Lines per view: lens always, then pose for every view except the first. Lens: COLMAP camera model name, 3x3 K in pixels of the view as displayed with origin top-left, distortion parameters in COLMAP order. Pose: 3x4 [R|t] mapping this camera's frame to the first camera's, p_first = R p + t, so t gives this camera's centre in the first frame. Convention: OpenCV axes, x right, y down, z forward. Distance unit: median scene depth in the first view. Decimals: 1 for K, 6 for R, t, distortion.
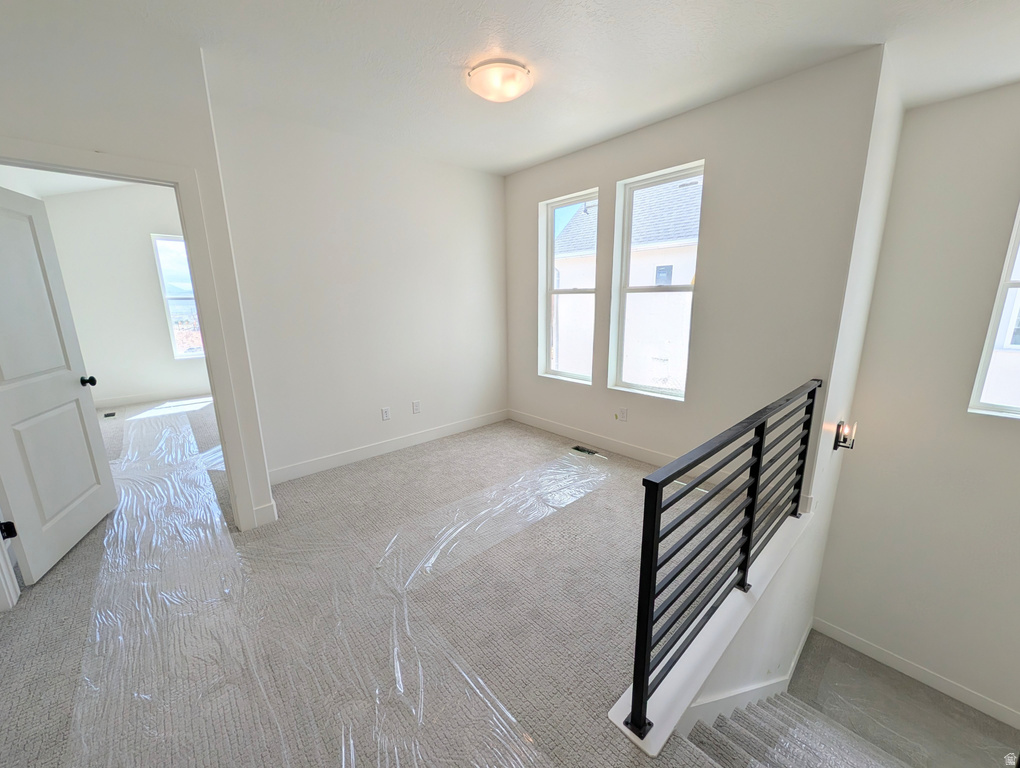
lens RADIAL K [[392.8, 0, 511.4], [0, 392.8, 382.7], [0, 0, 1]] dist [-0.000528, 0.000369]
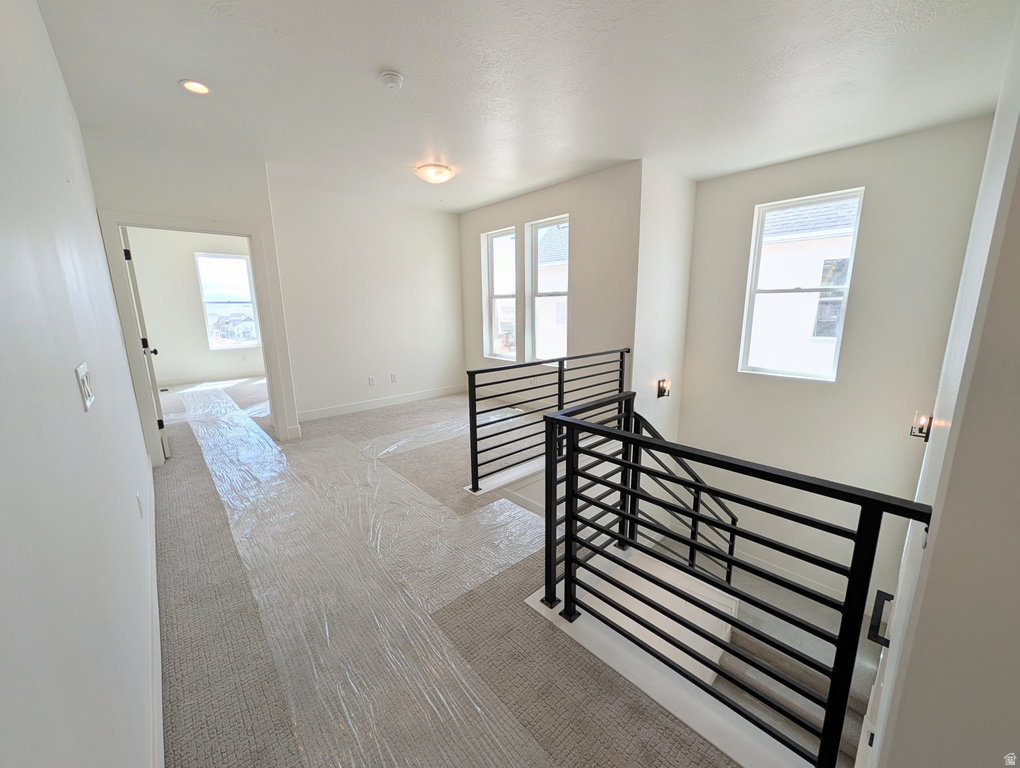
lens RADIAL K [[392.8, 0, 508.9], [0, 392.8, 383.4], [0, 0, 1]] dist [-0.000528, 0.000369]
pose [[0.999998, 0.000313, -0.001712, 0.209001], [-0.000337, 0.999903, -0.013911, 0.122755], [0.001708, 0.013912, 0.999902, -0.495125]]
